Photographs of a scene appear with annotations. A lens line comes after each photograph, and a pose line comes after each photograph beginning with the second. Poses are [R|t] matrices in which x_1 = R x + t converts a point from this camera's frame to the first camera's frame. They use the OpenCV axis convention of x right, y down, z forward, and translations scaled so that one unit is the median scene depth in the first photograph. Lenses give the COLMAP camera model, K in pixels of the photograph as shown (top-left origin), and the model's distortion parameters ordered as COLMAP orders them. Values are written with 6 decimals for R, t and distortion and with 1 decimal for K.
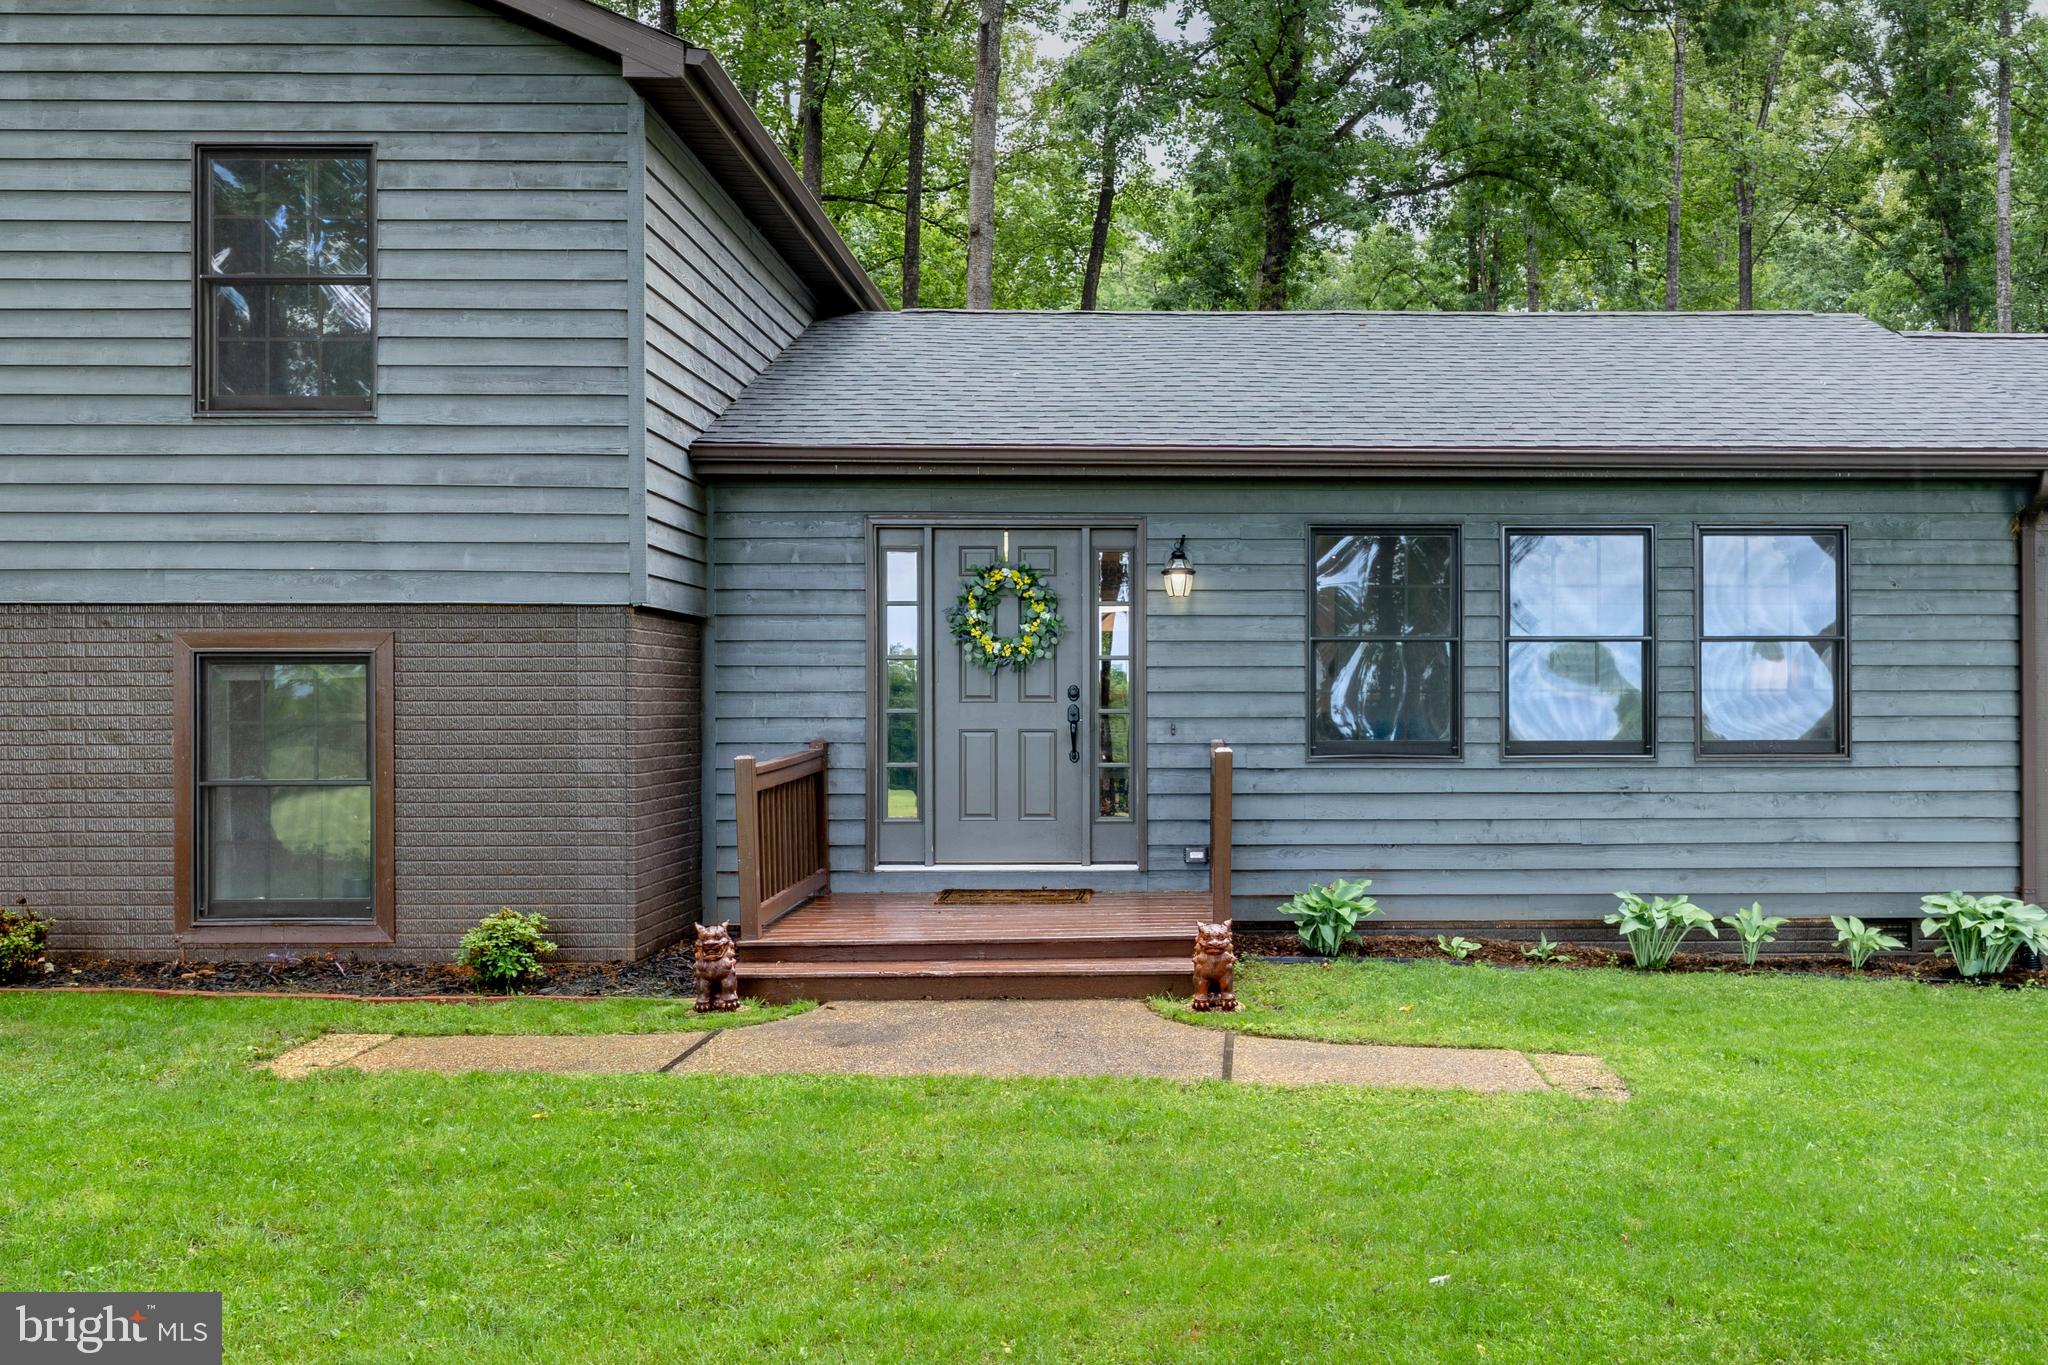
lens RADIAL K [[1507.4, 0, 1024.2], [0, 1507.4, 685.0], [0, 0, 1]] dist [0.001109, -0.001119]
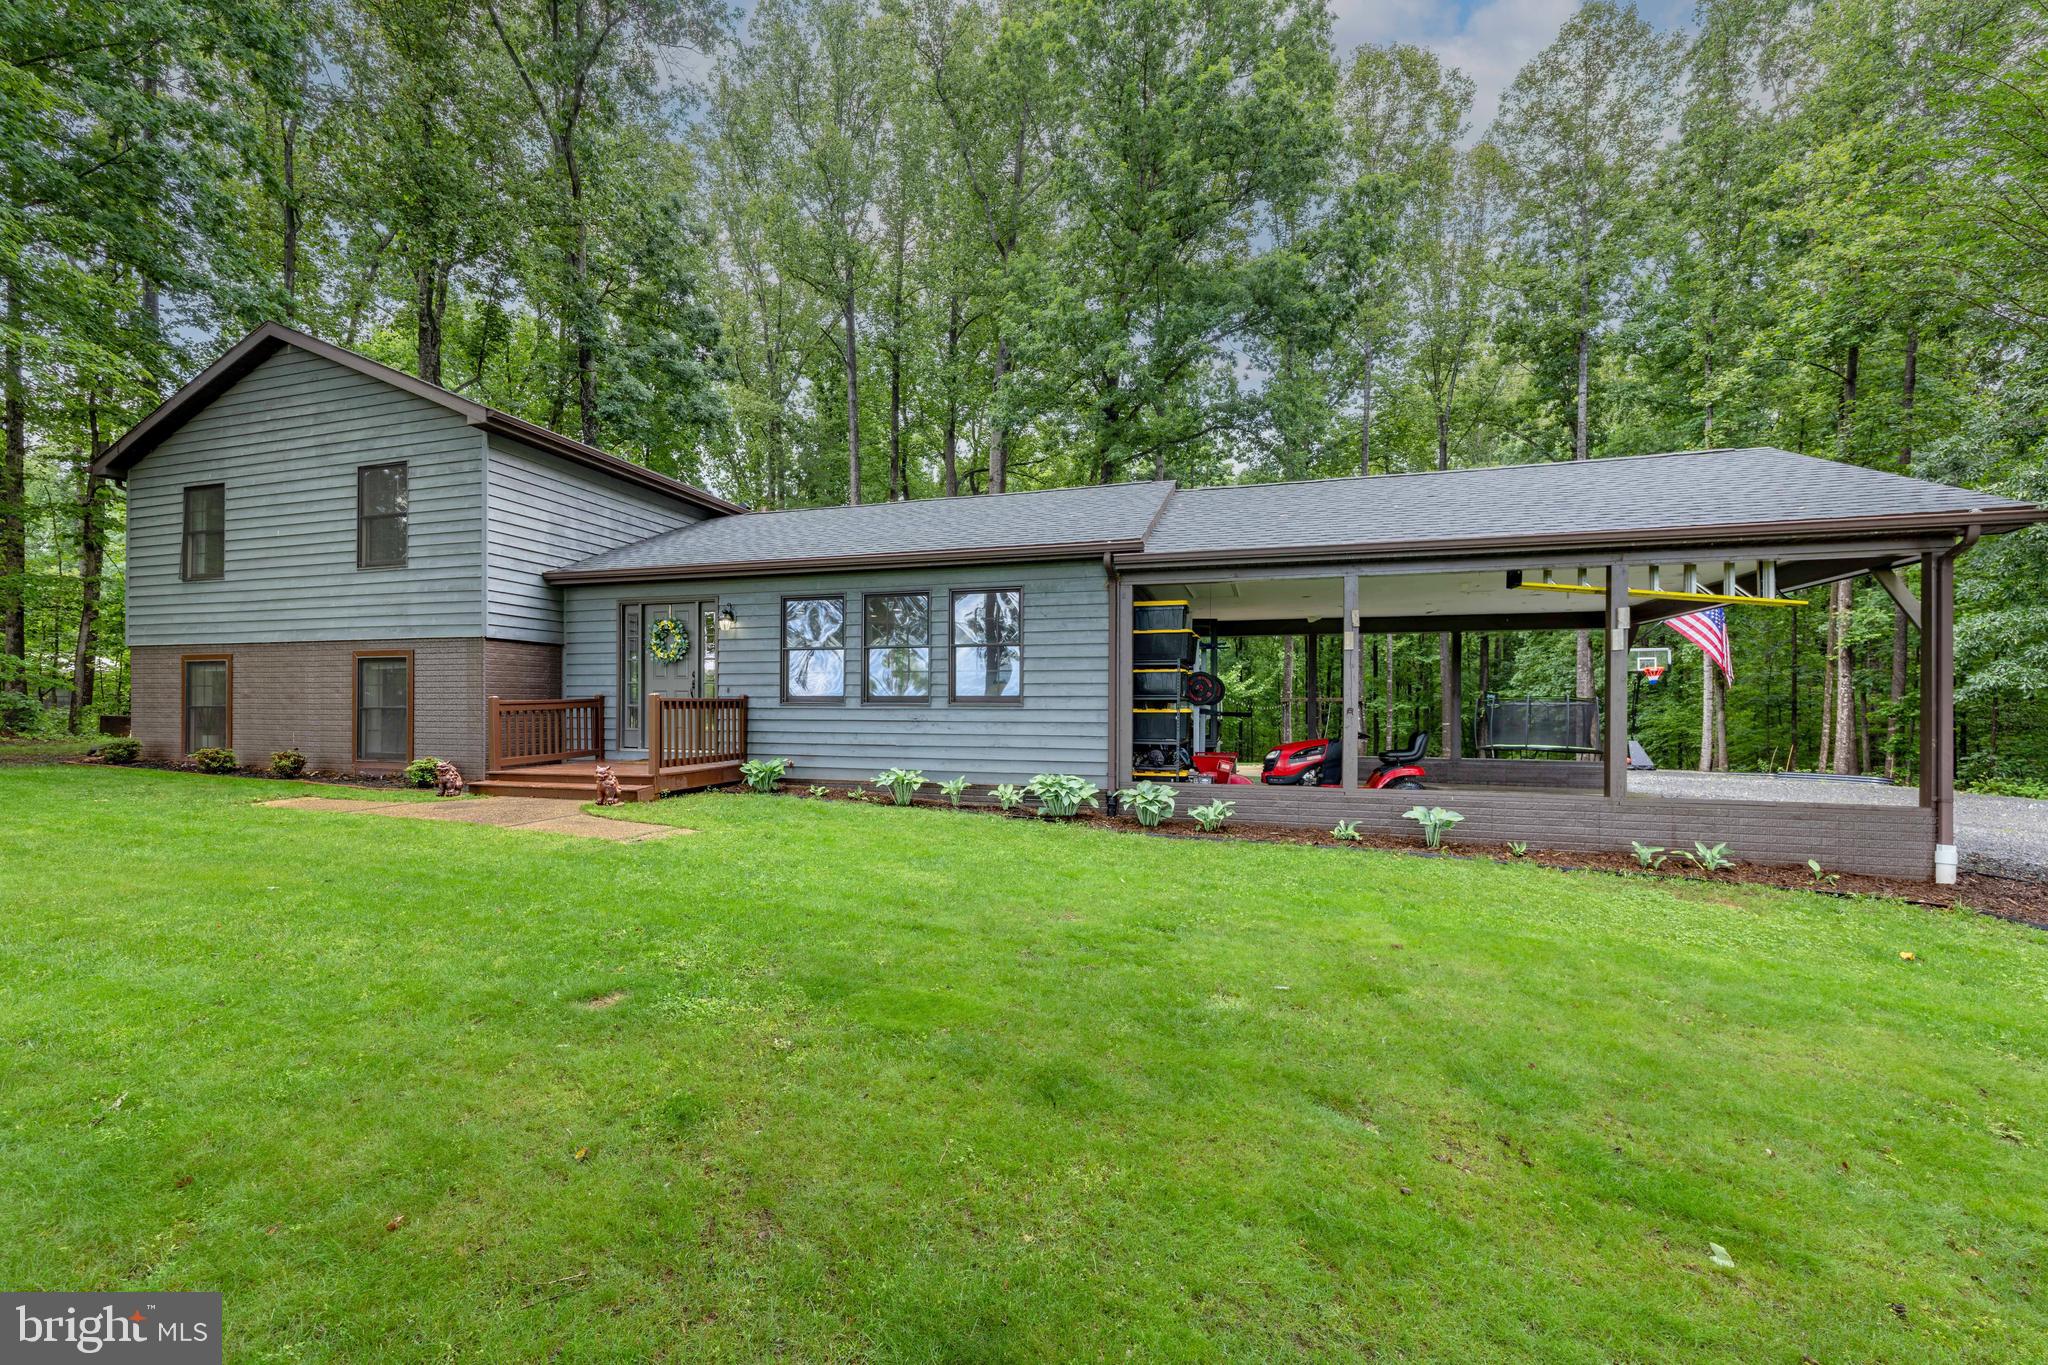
lens RADIAL K [[689.7, 0, 1027.2], [0, 689.7, 698.6], [0, 0, 1]] dist [0.003036, 0.000095]
pose [[0.959879, 0.002555, -0.280403, 0.860510], [-0.002025, 0.999996, 0.002178, 0.040965], [0.280407, -0.001522, 0.959880, 0.149244]]
